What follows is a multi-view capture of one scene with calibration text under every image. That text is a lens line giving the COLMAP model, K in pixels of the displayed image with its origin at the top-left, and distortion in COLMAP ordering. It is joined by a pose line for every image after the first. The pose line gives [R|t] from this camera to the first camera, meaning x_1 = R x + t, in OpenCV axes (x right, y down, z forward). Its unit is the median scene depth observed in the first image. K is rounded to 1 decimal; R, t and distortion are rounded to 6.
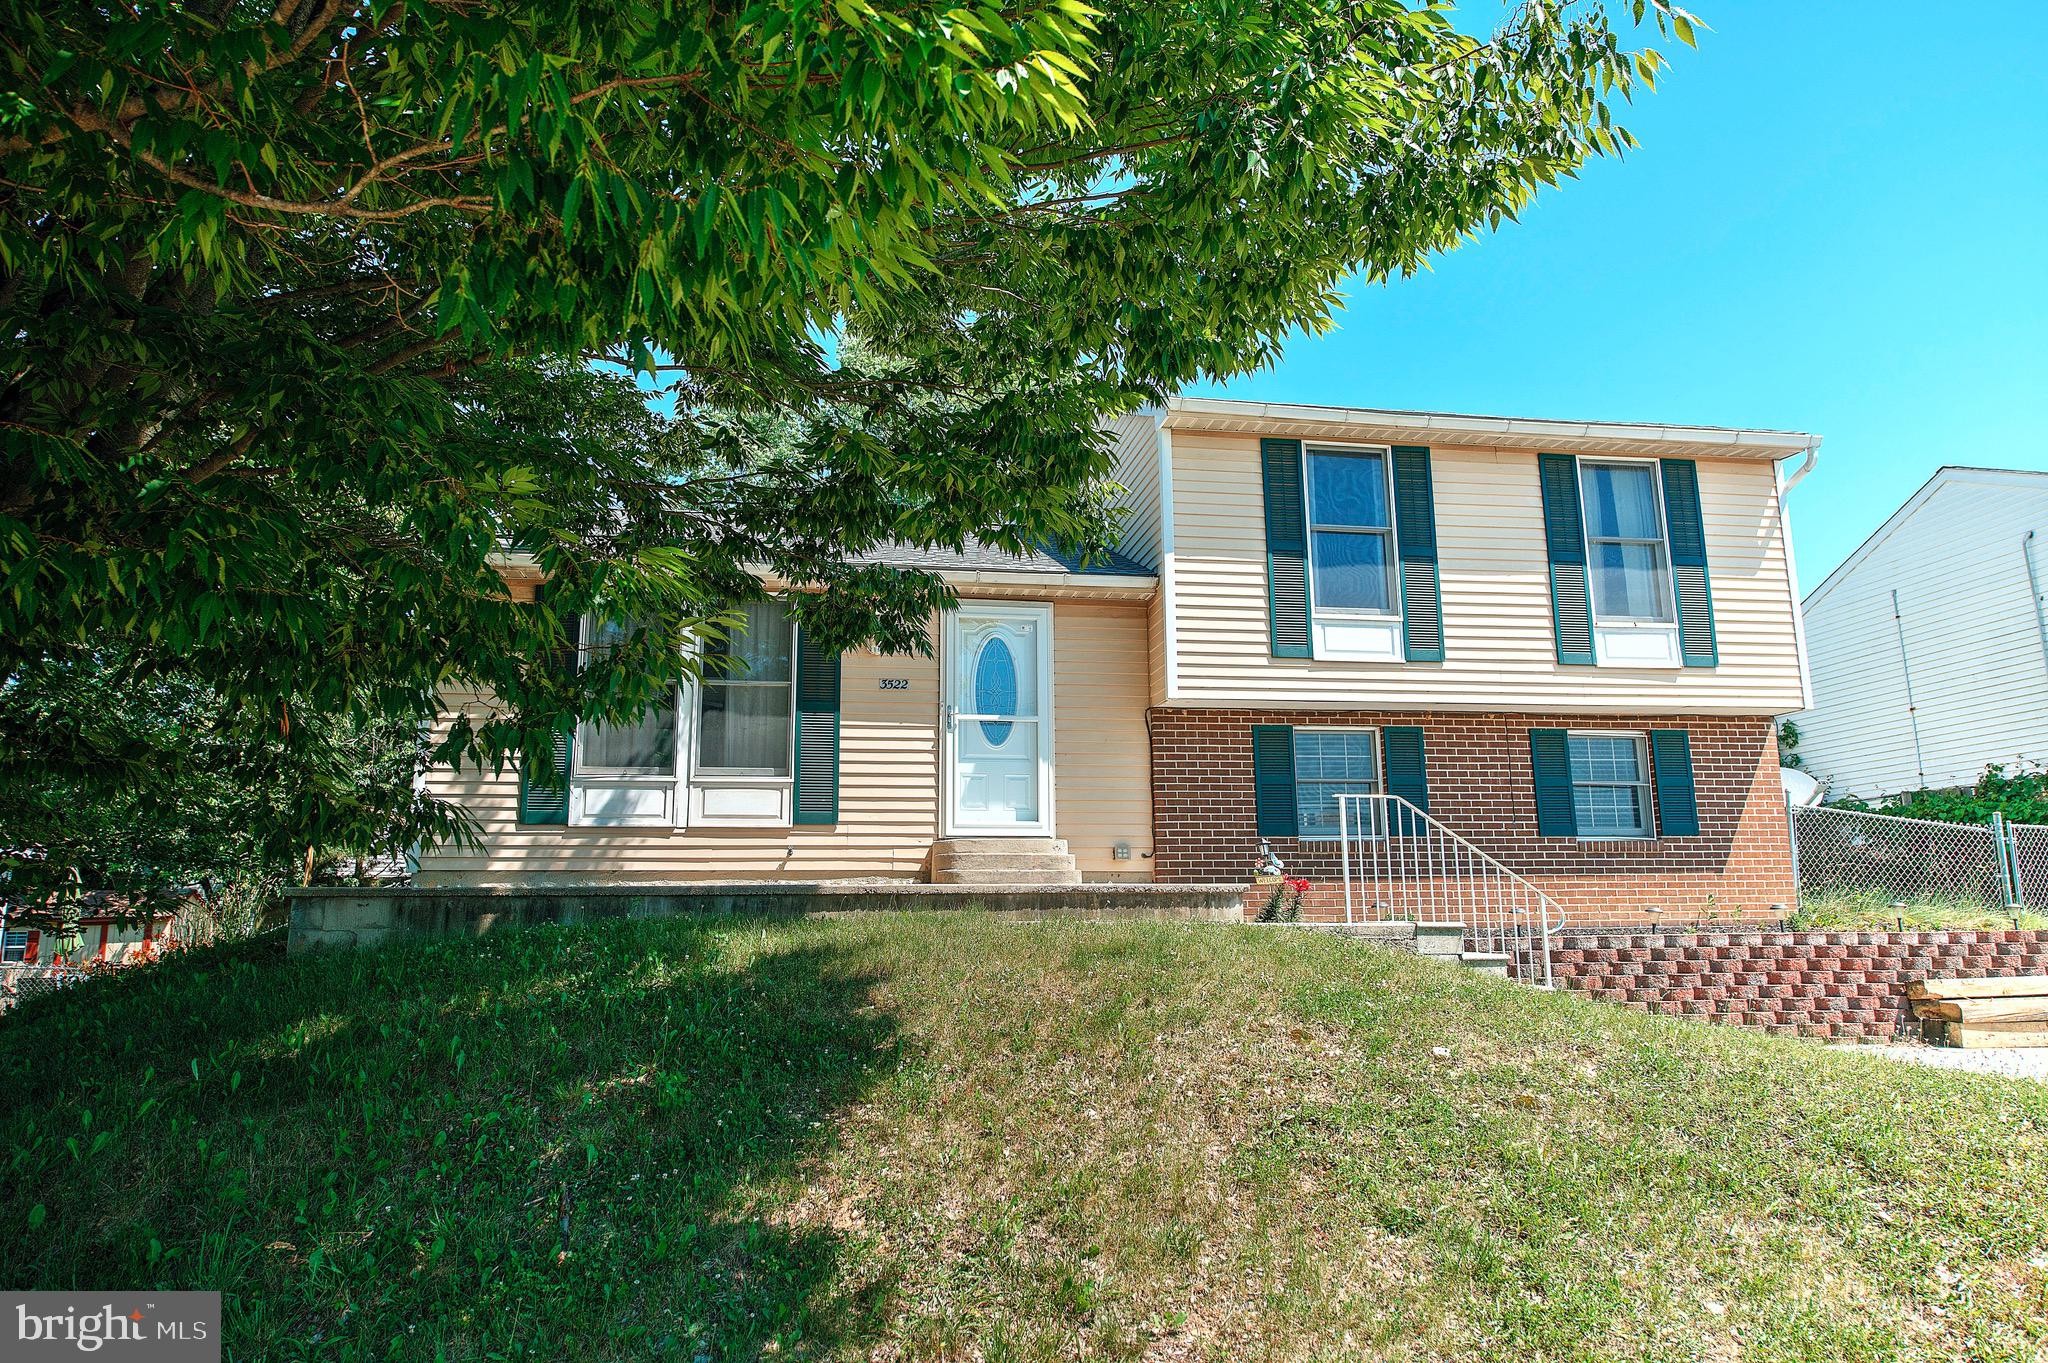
lens RADIAL K [[1401.6, 0, 1017.9], [0, 1401.6, 652.5], [0, 0, 1]] dist [0.004138, -0.000051]
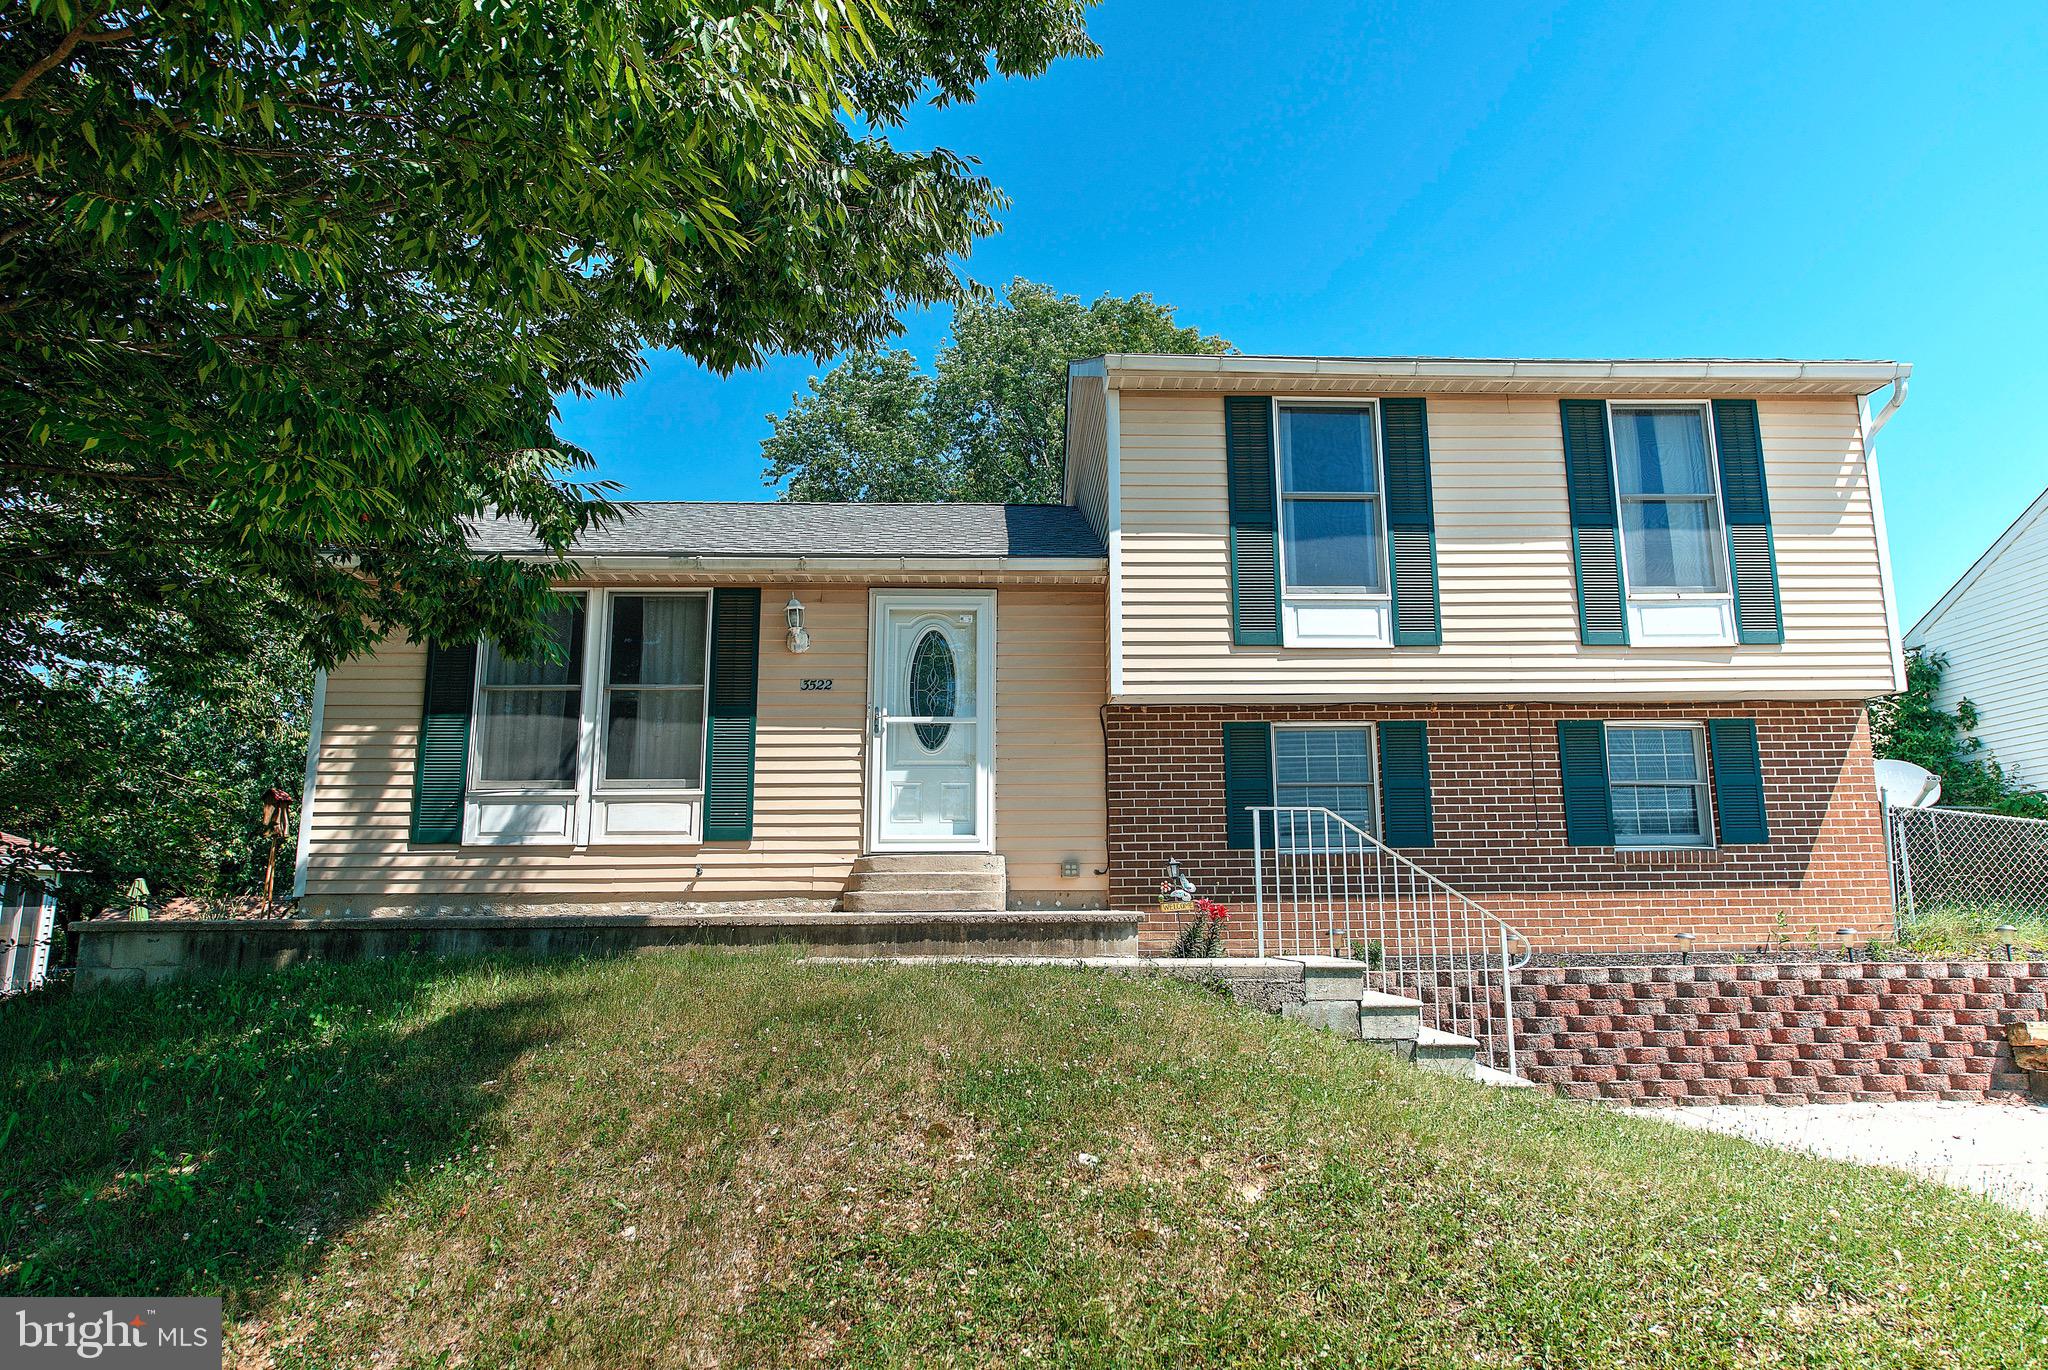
lens RADIAL K [[1446.4, 0, 1046.7], [0, 1446.4, 636.6], [0, 0, 1]] dist [0.001898, 0.002713]
pose [[0.992355, -0.024412, -0.120982, 0.170290], [0.024415, 0.999701, -0.001453, -0.003480], [0.120981, -0.001512, 0.992654, 0.086403]]
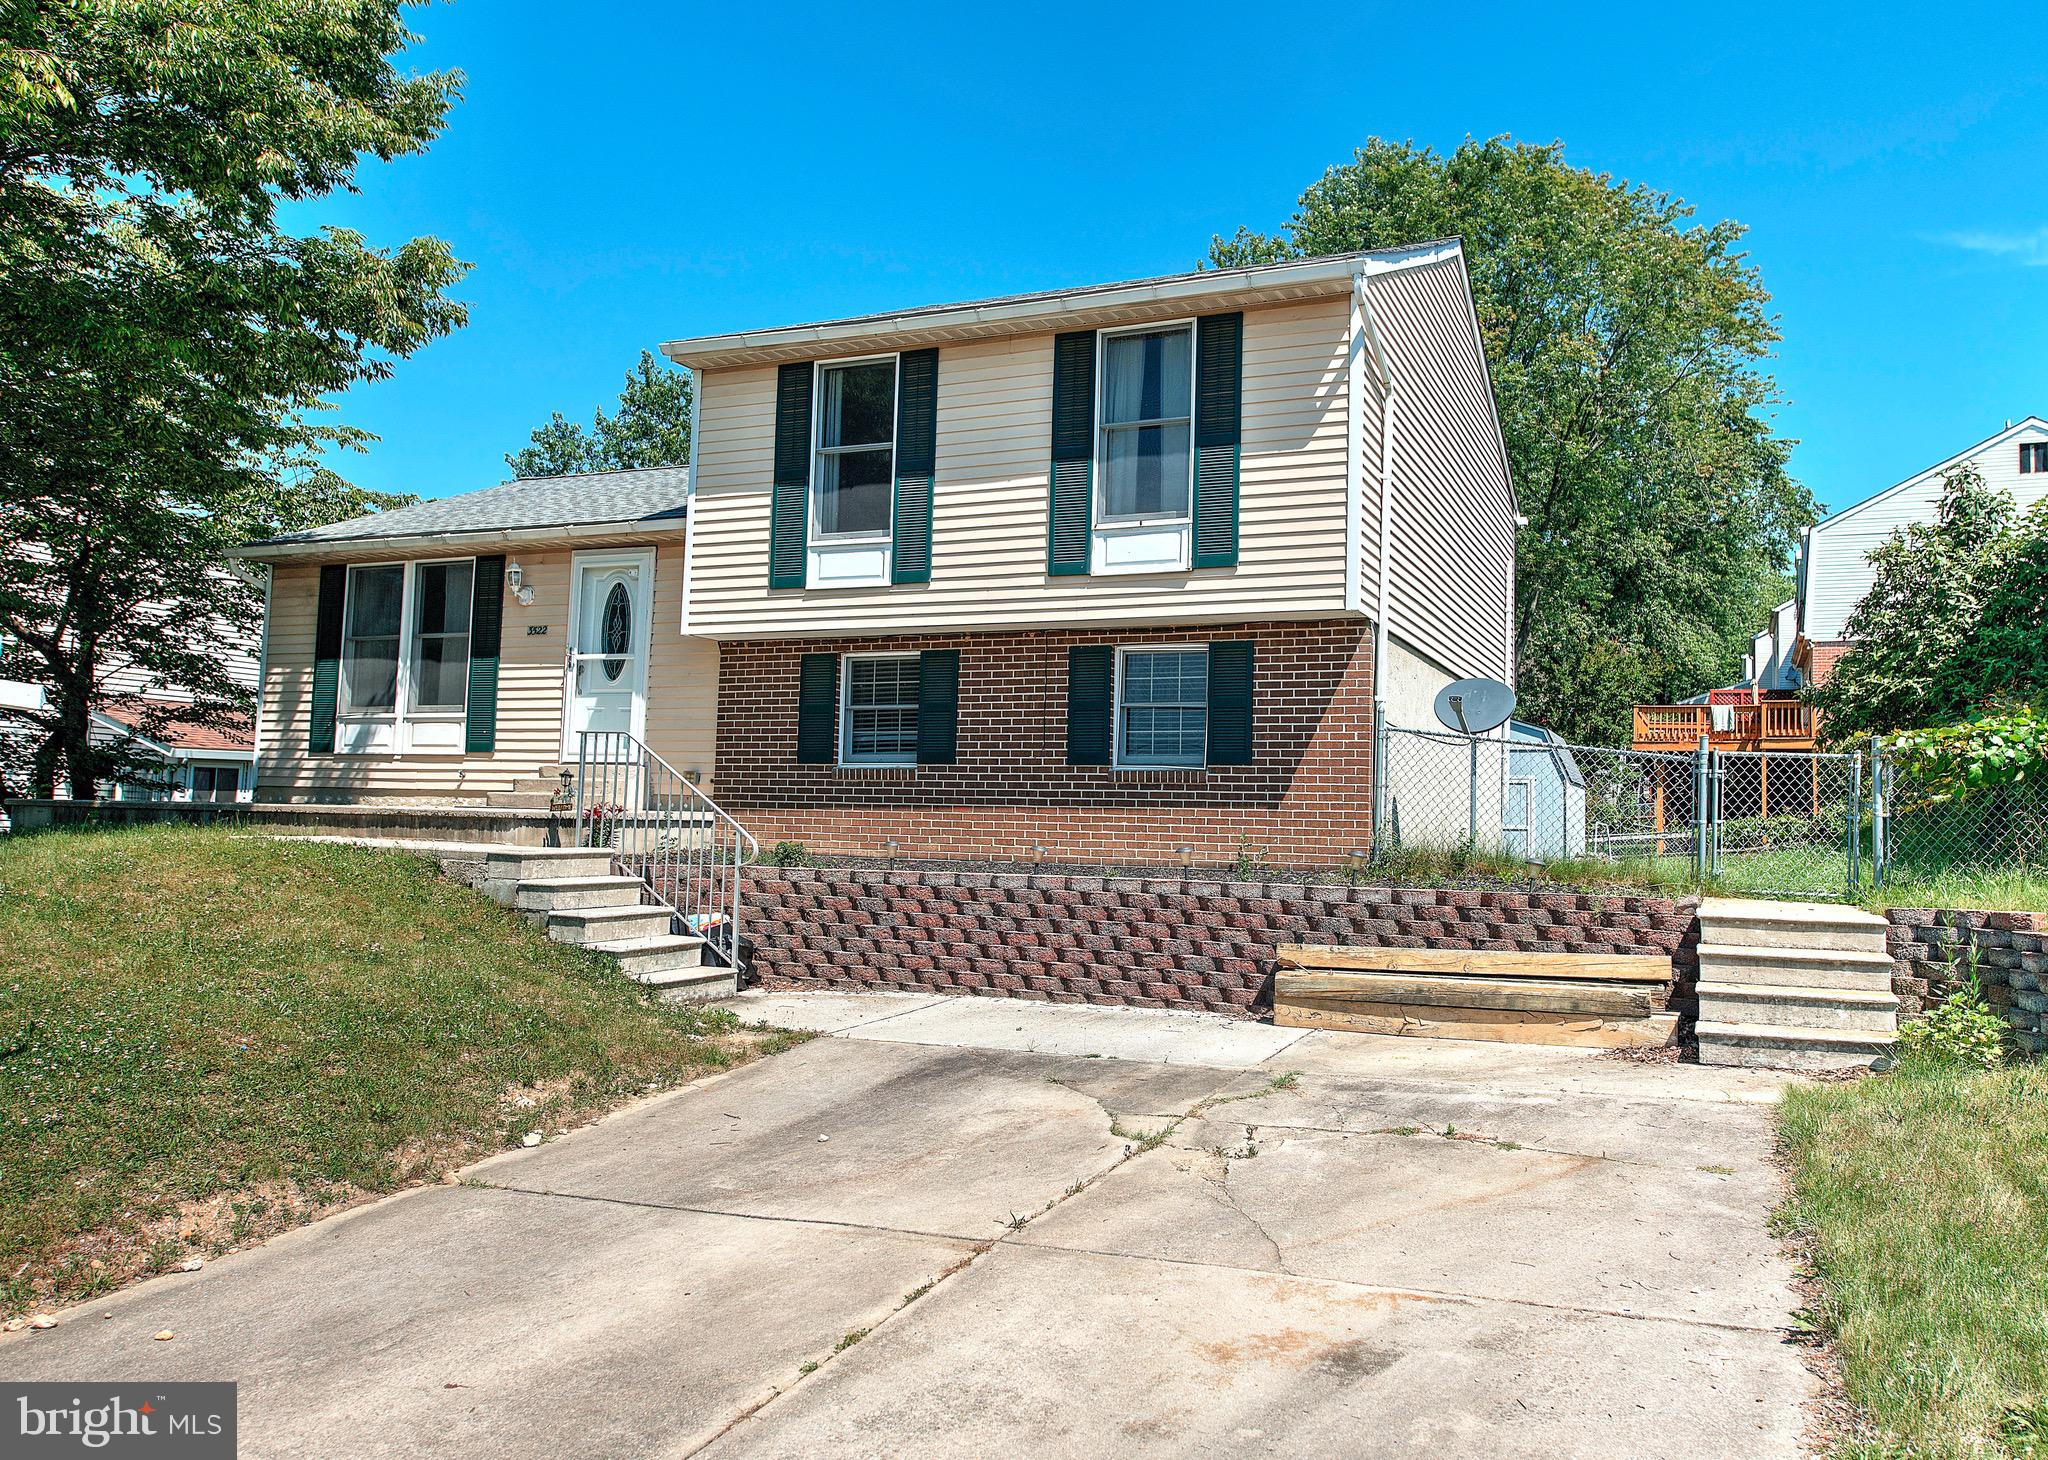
lens RADIAL K [[1495.4, 0, 1097.0], [0, 1495.4, 735.6], [0, 0, 1]] dist [0.000465, 0.004710]
pose [[0.845162, -0.003363, -0.534499, 0.933511], [0.071229, 0.991770, 0.106389, 0.010323], [0.529742, -0.127988, 0.838446, 0.202197]]
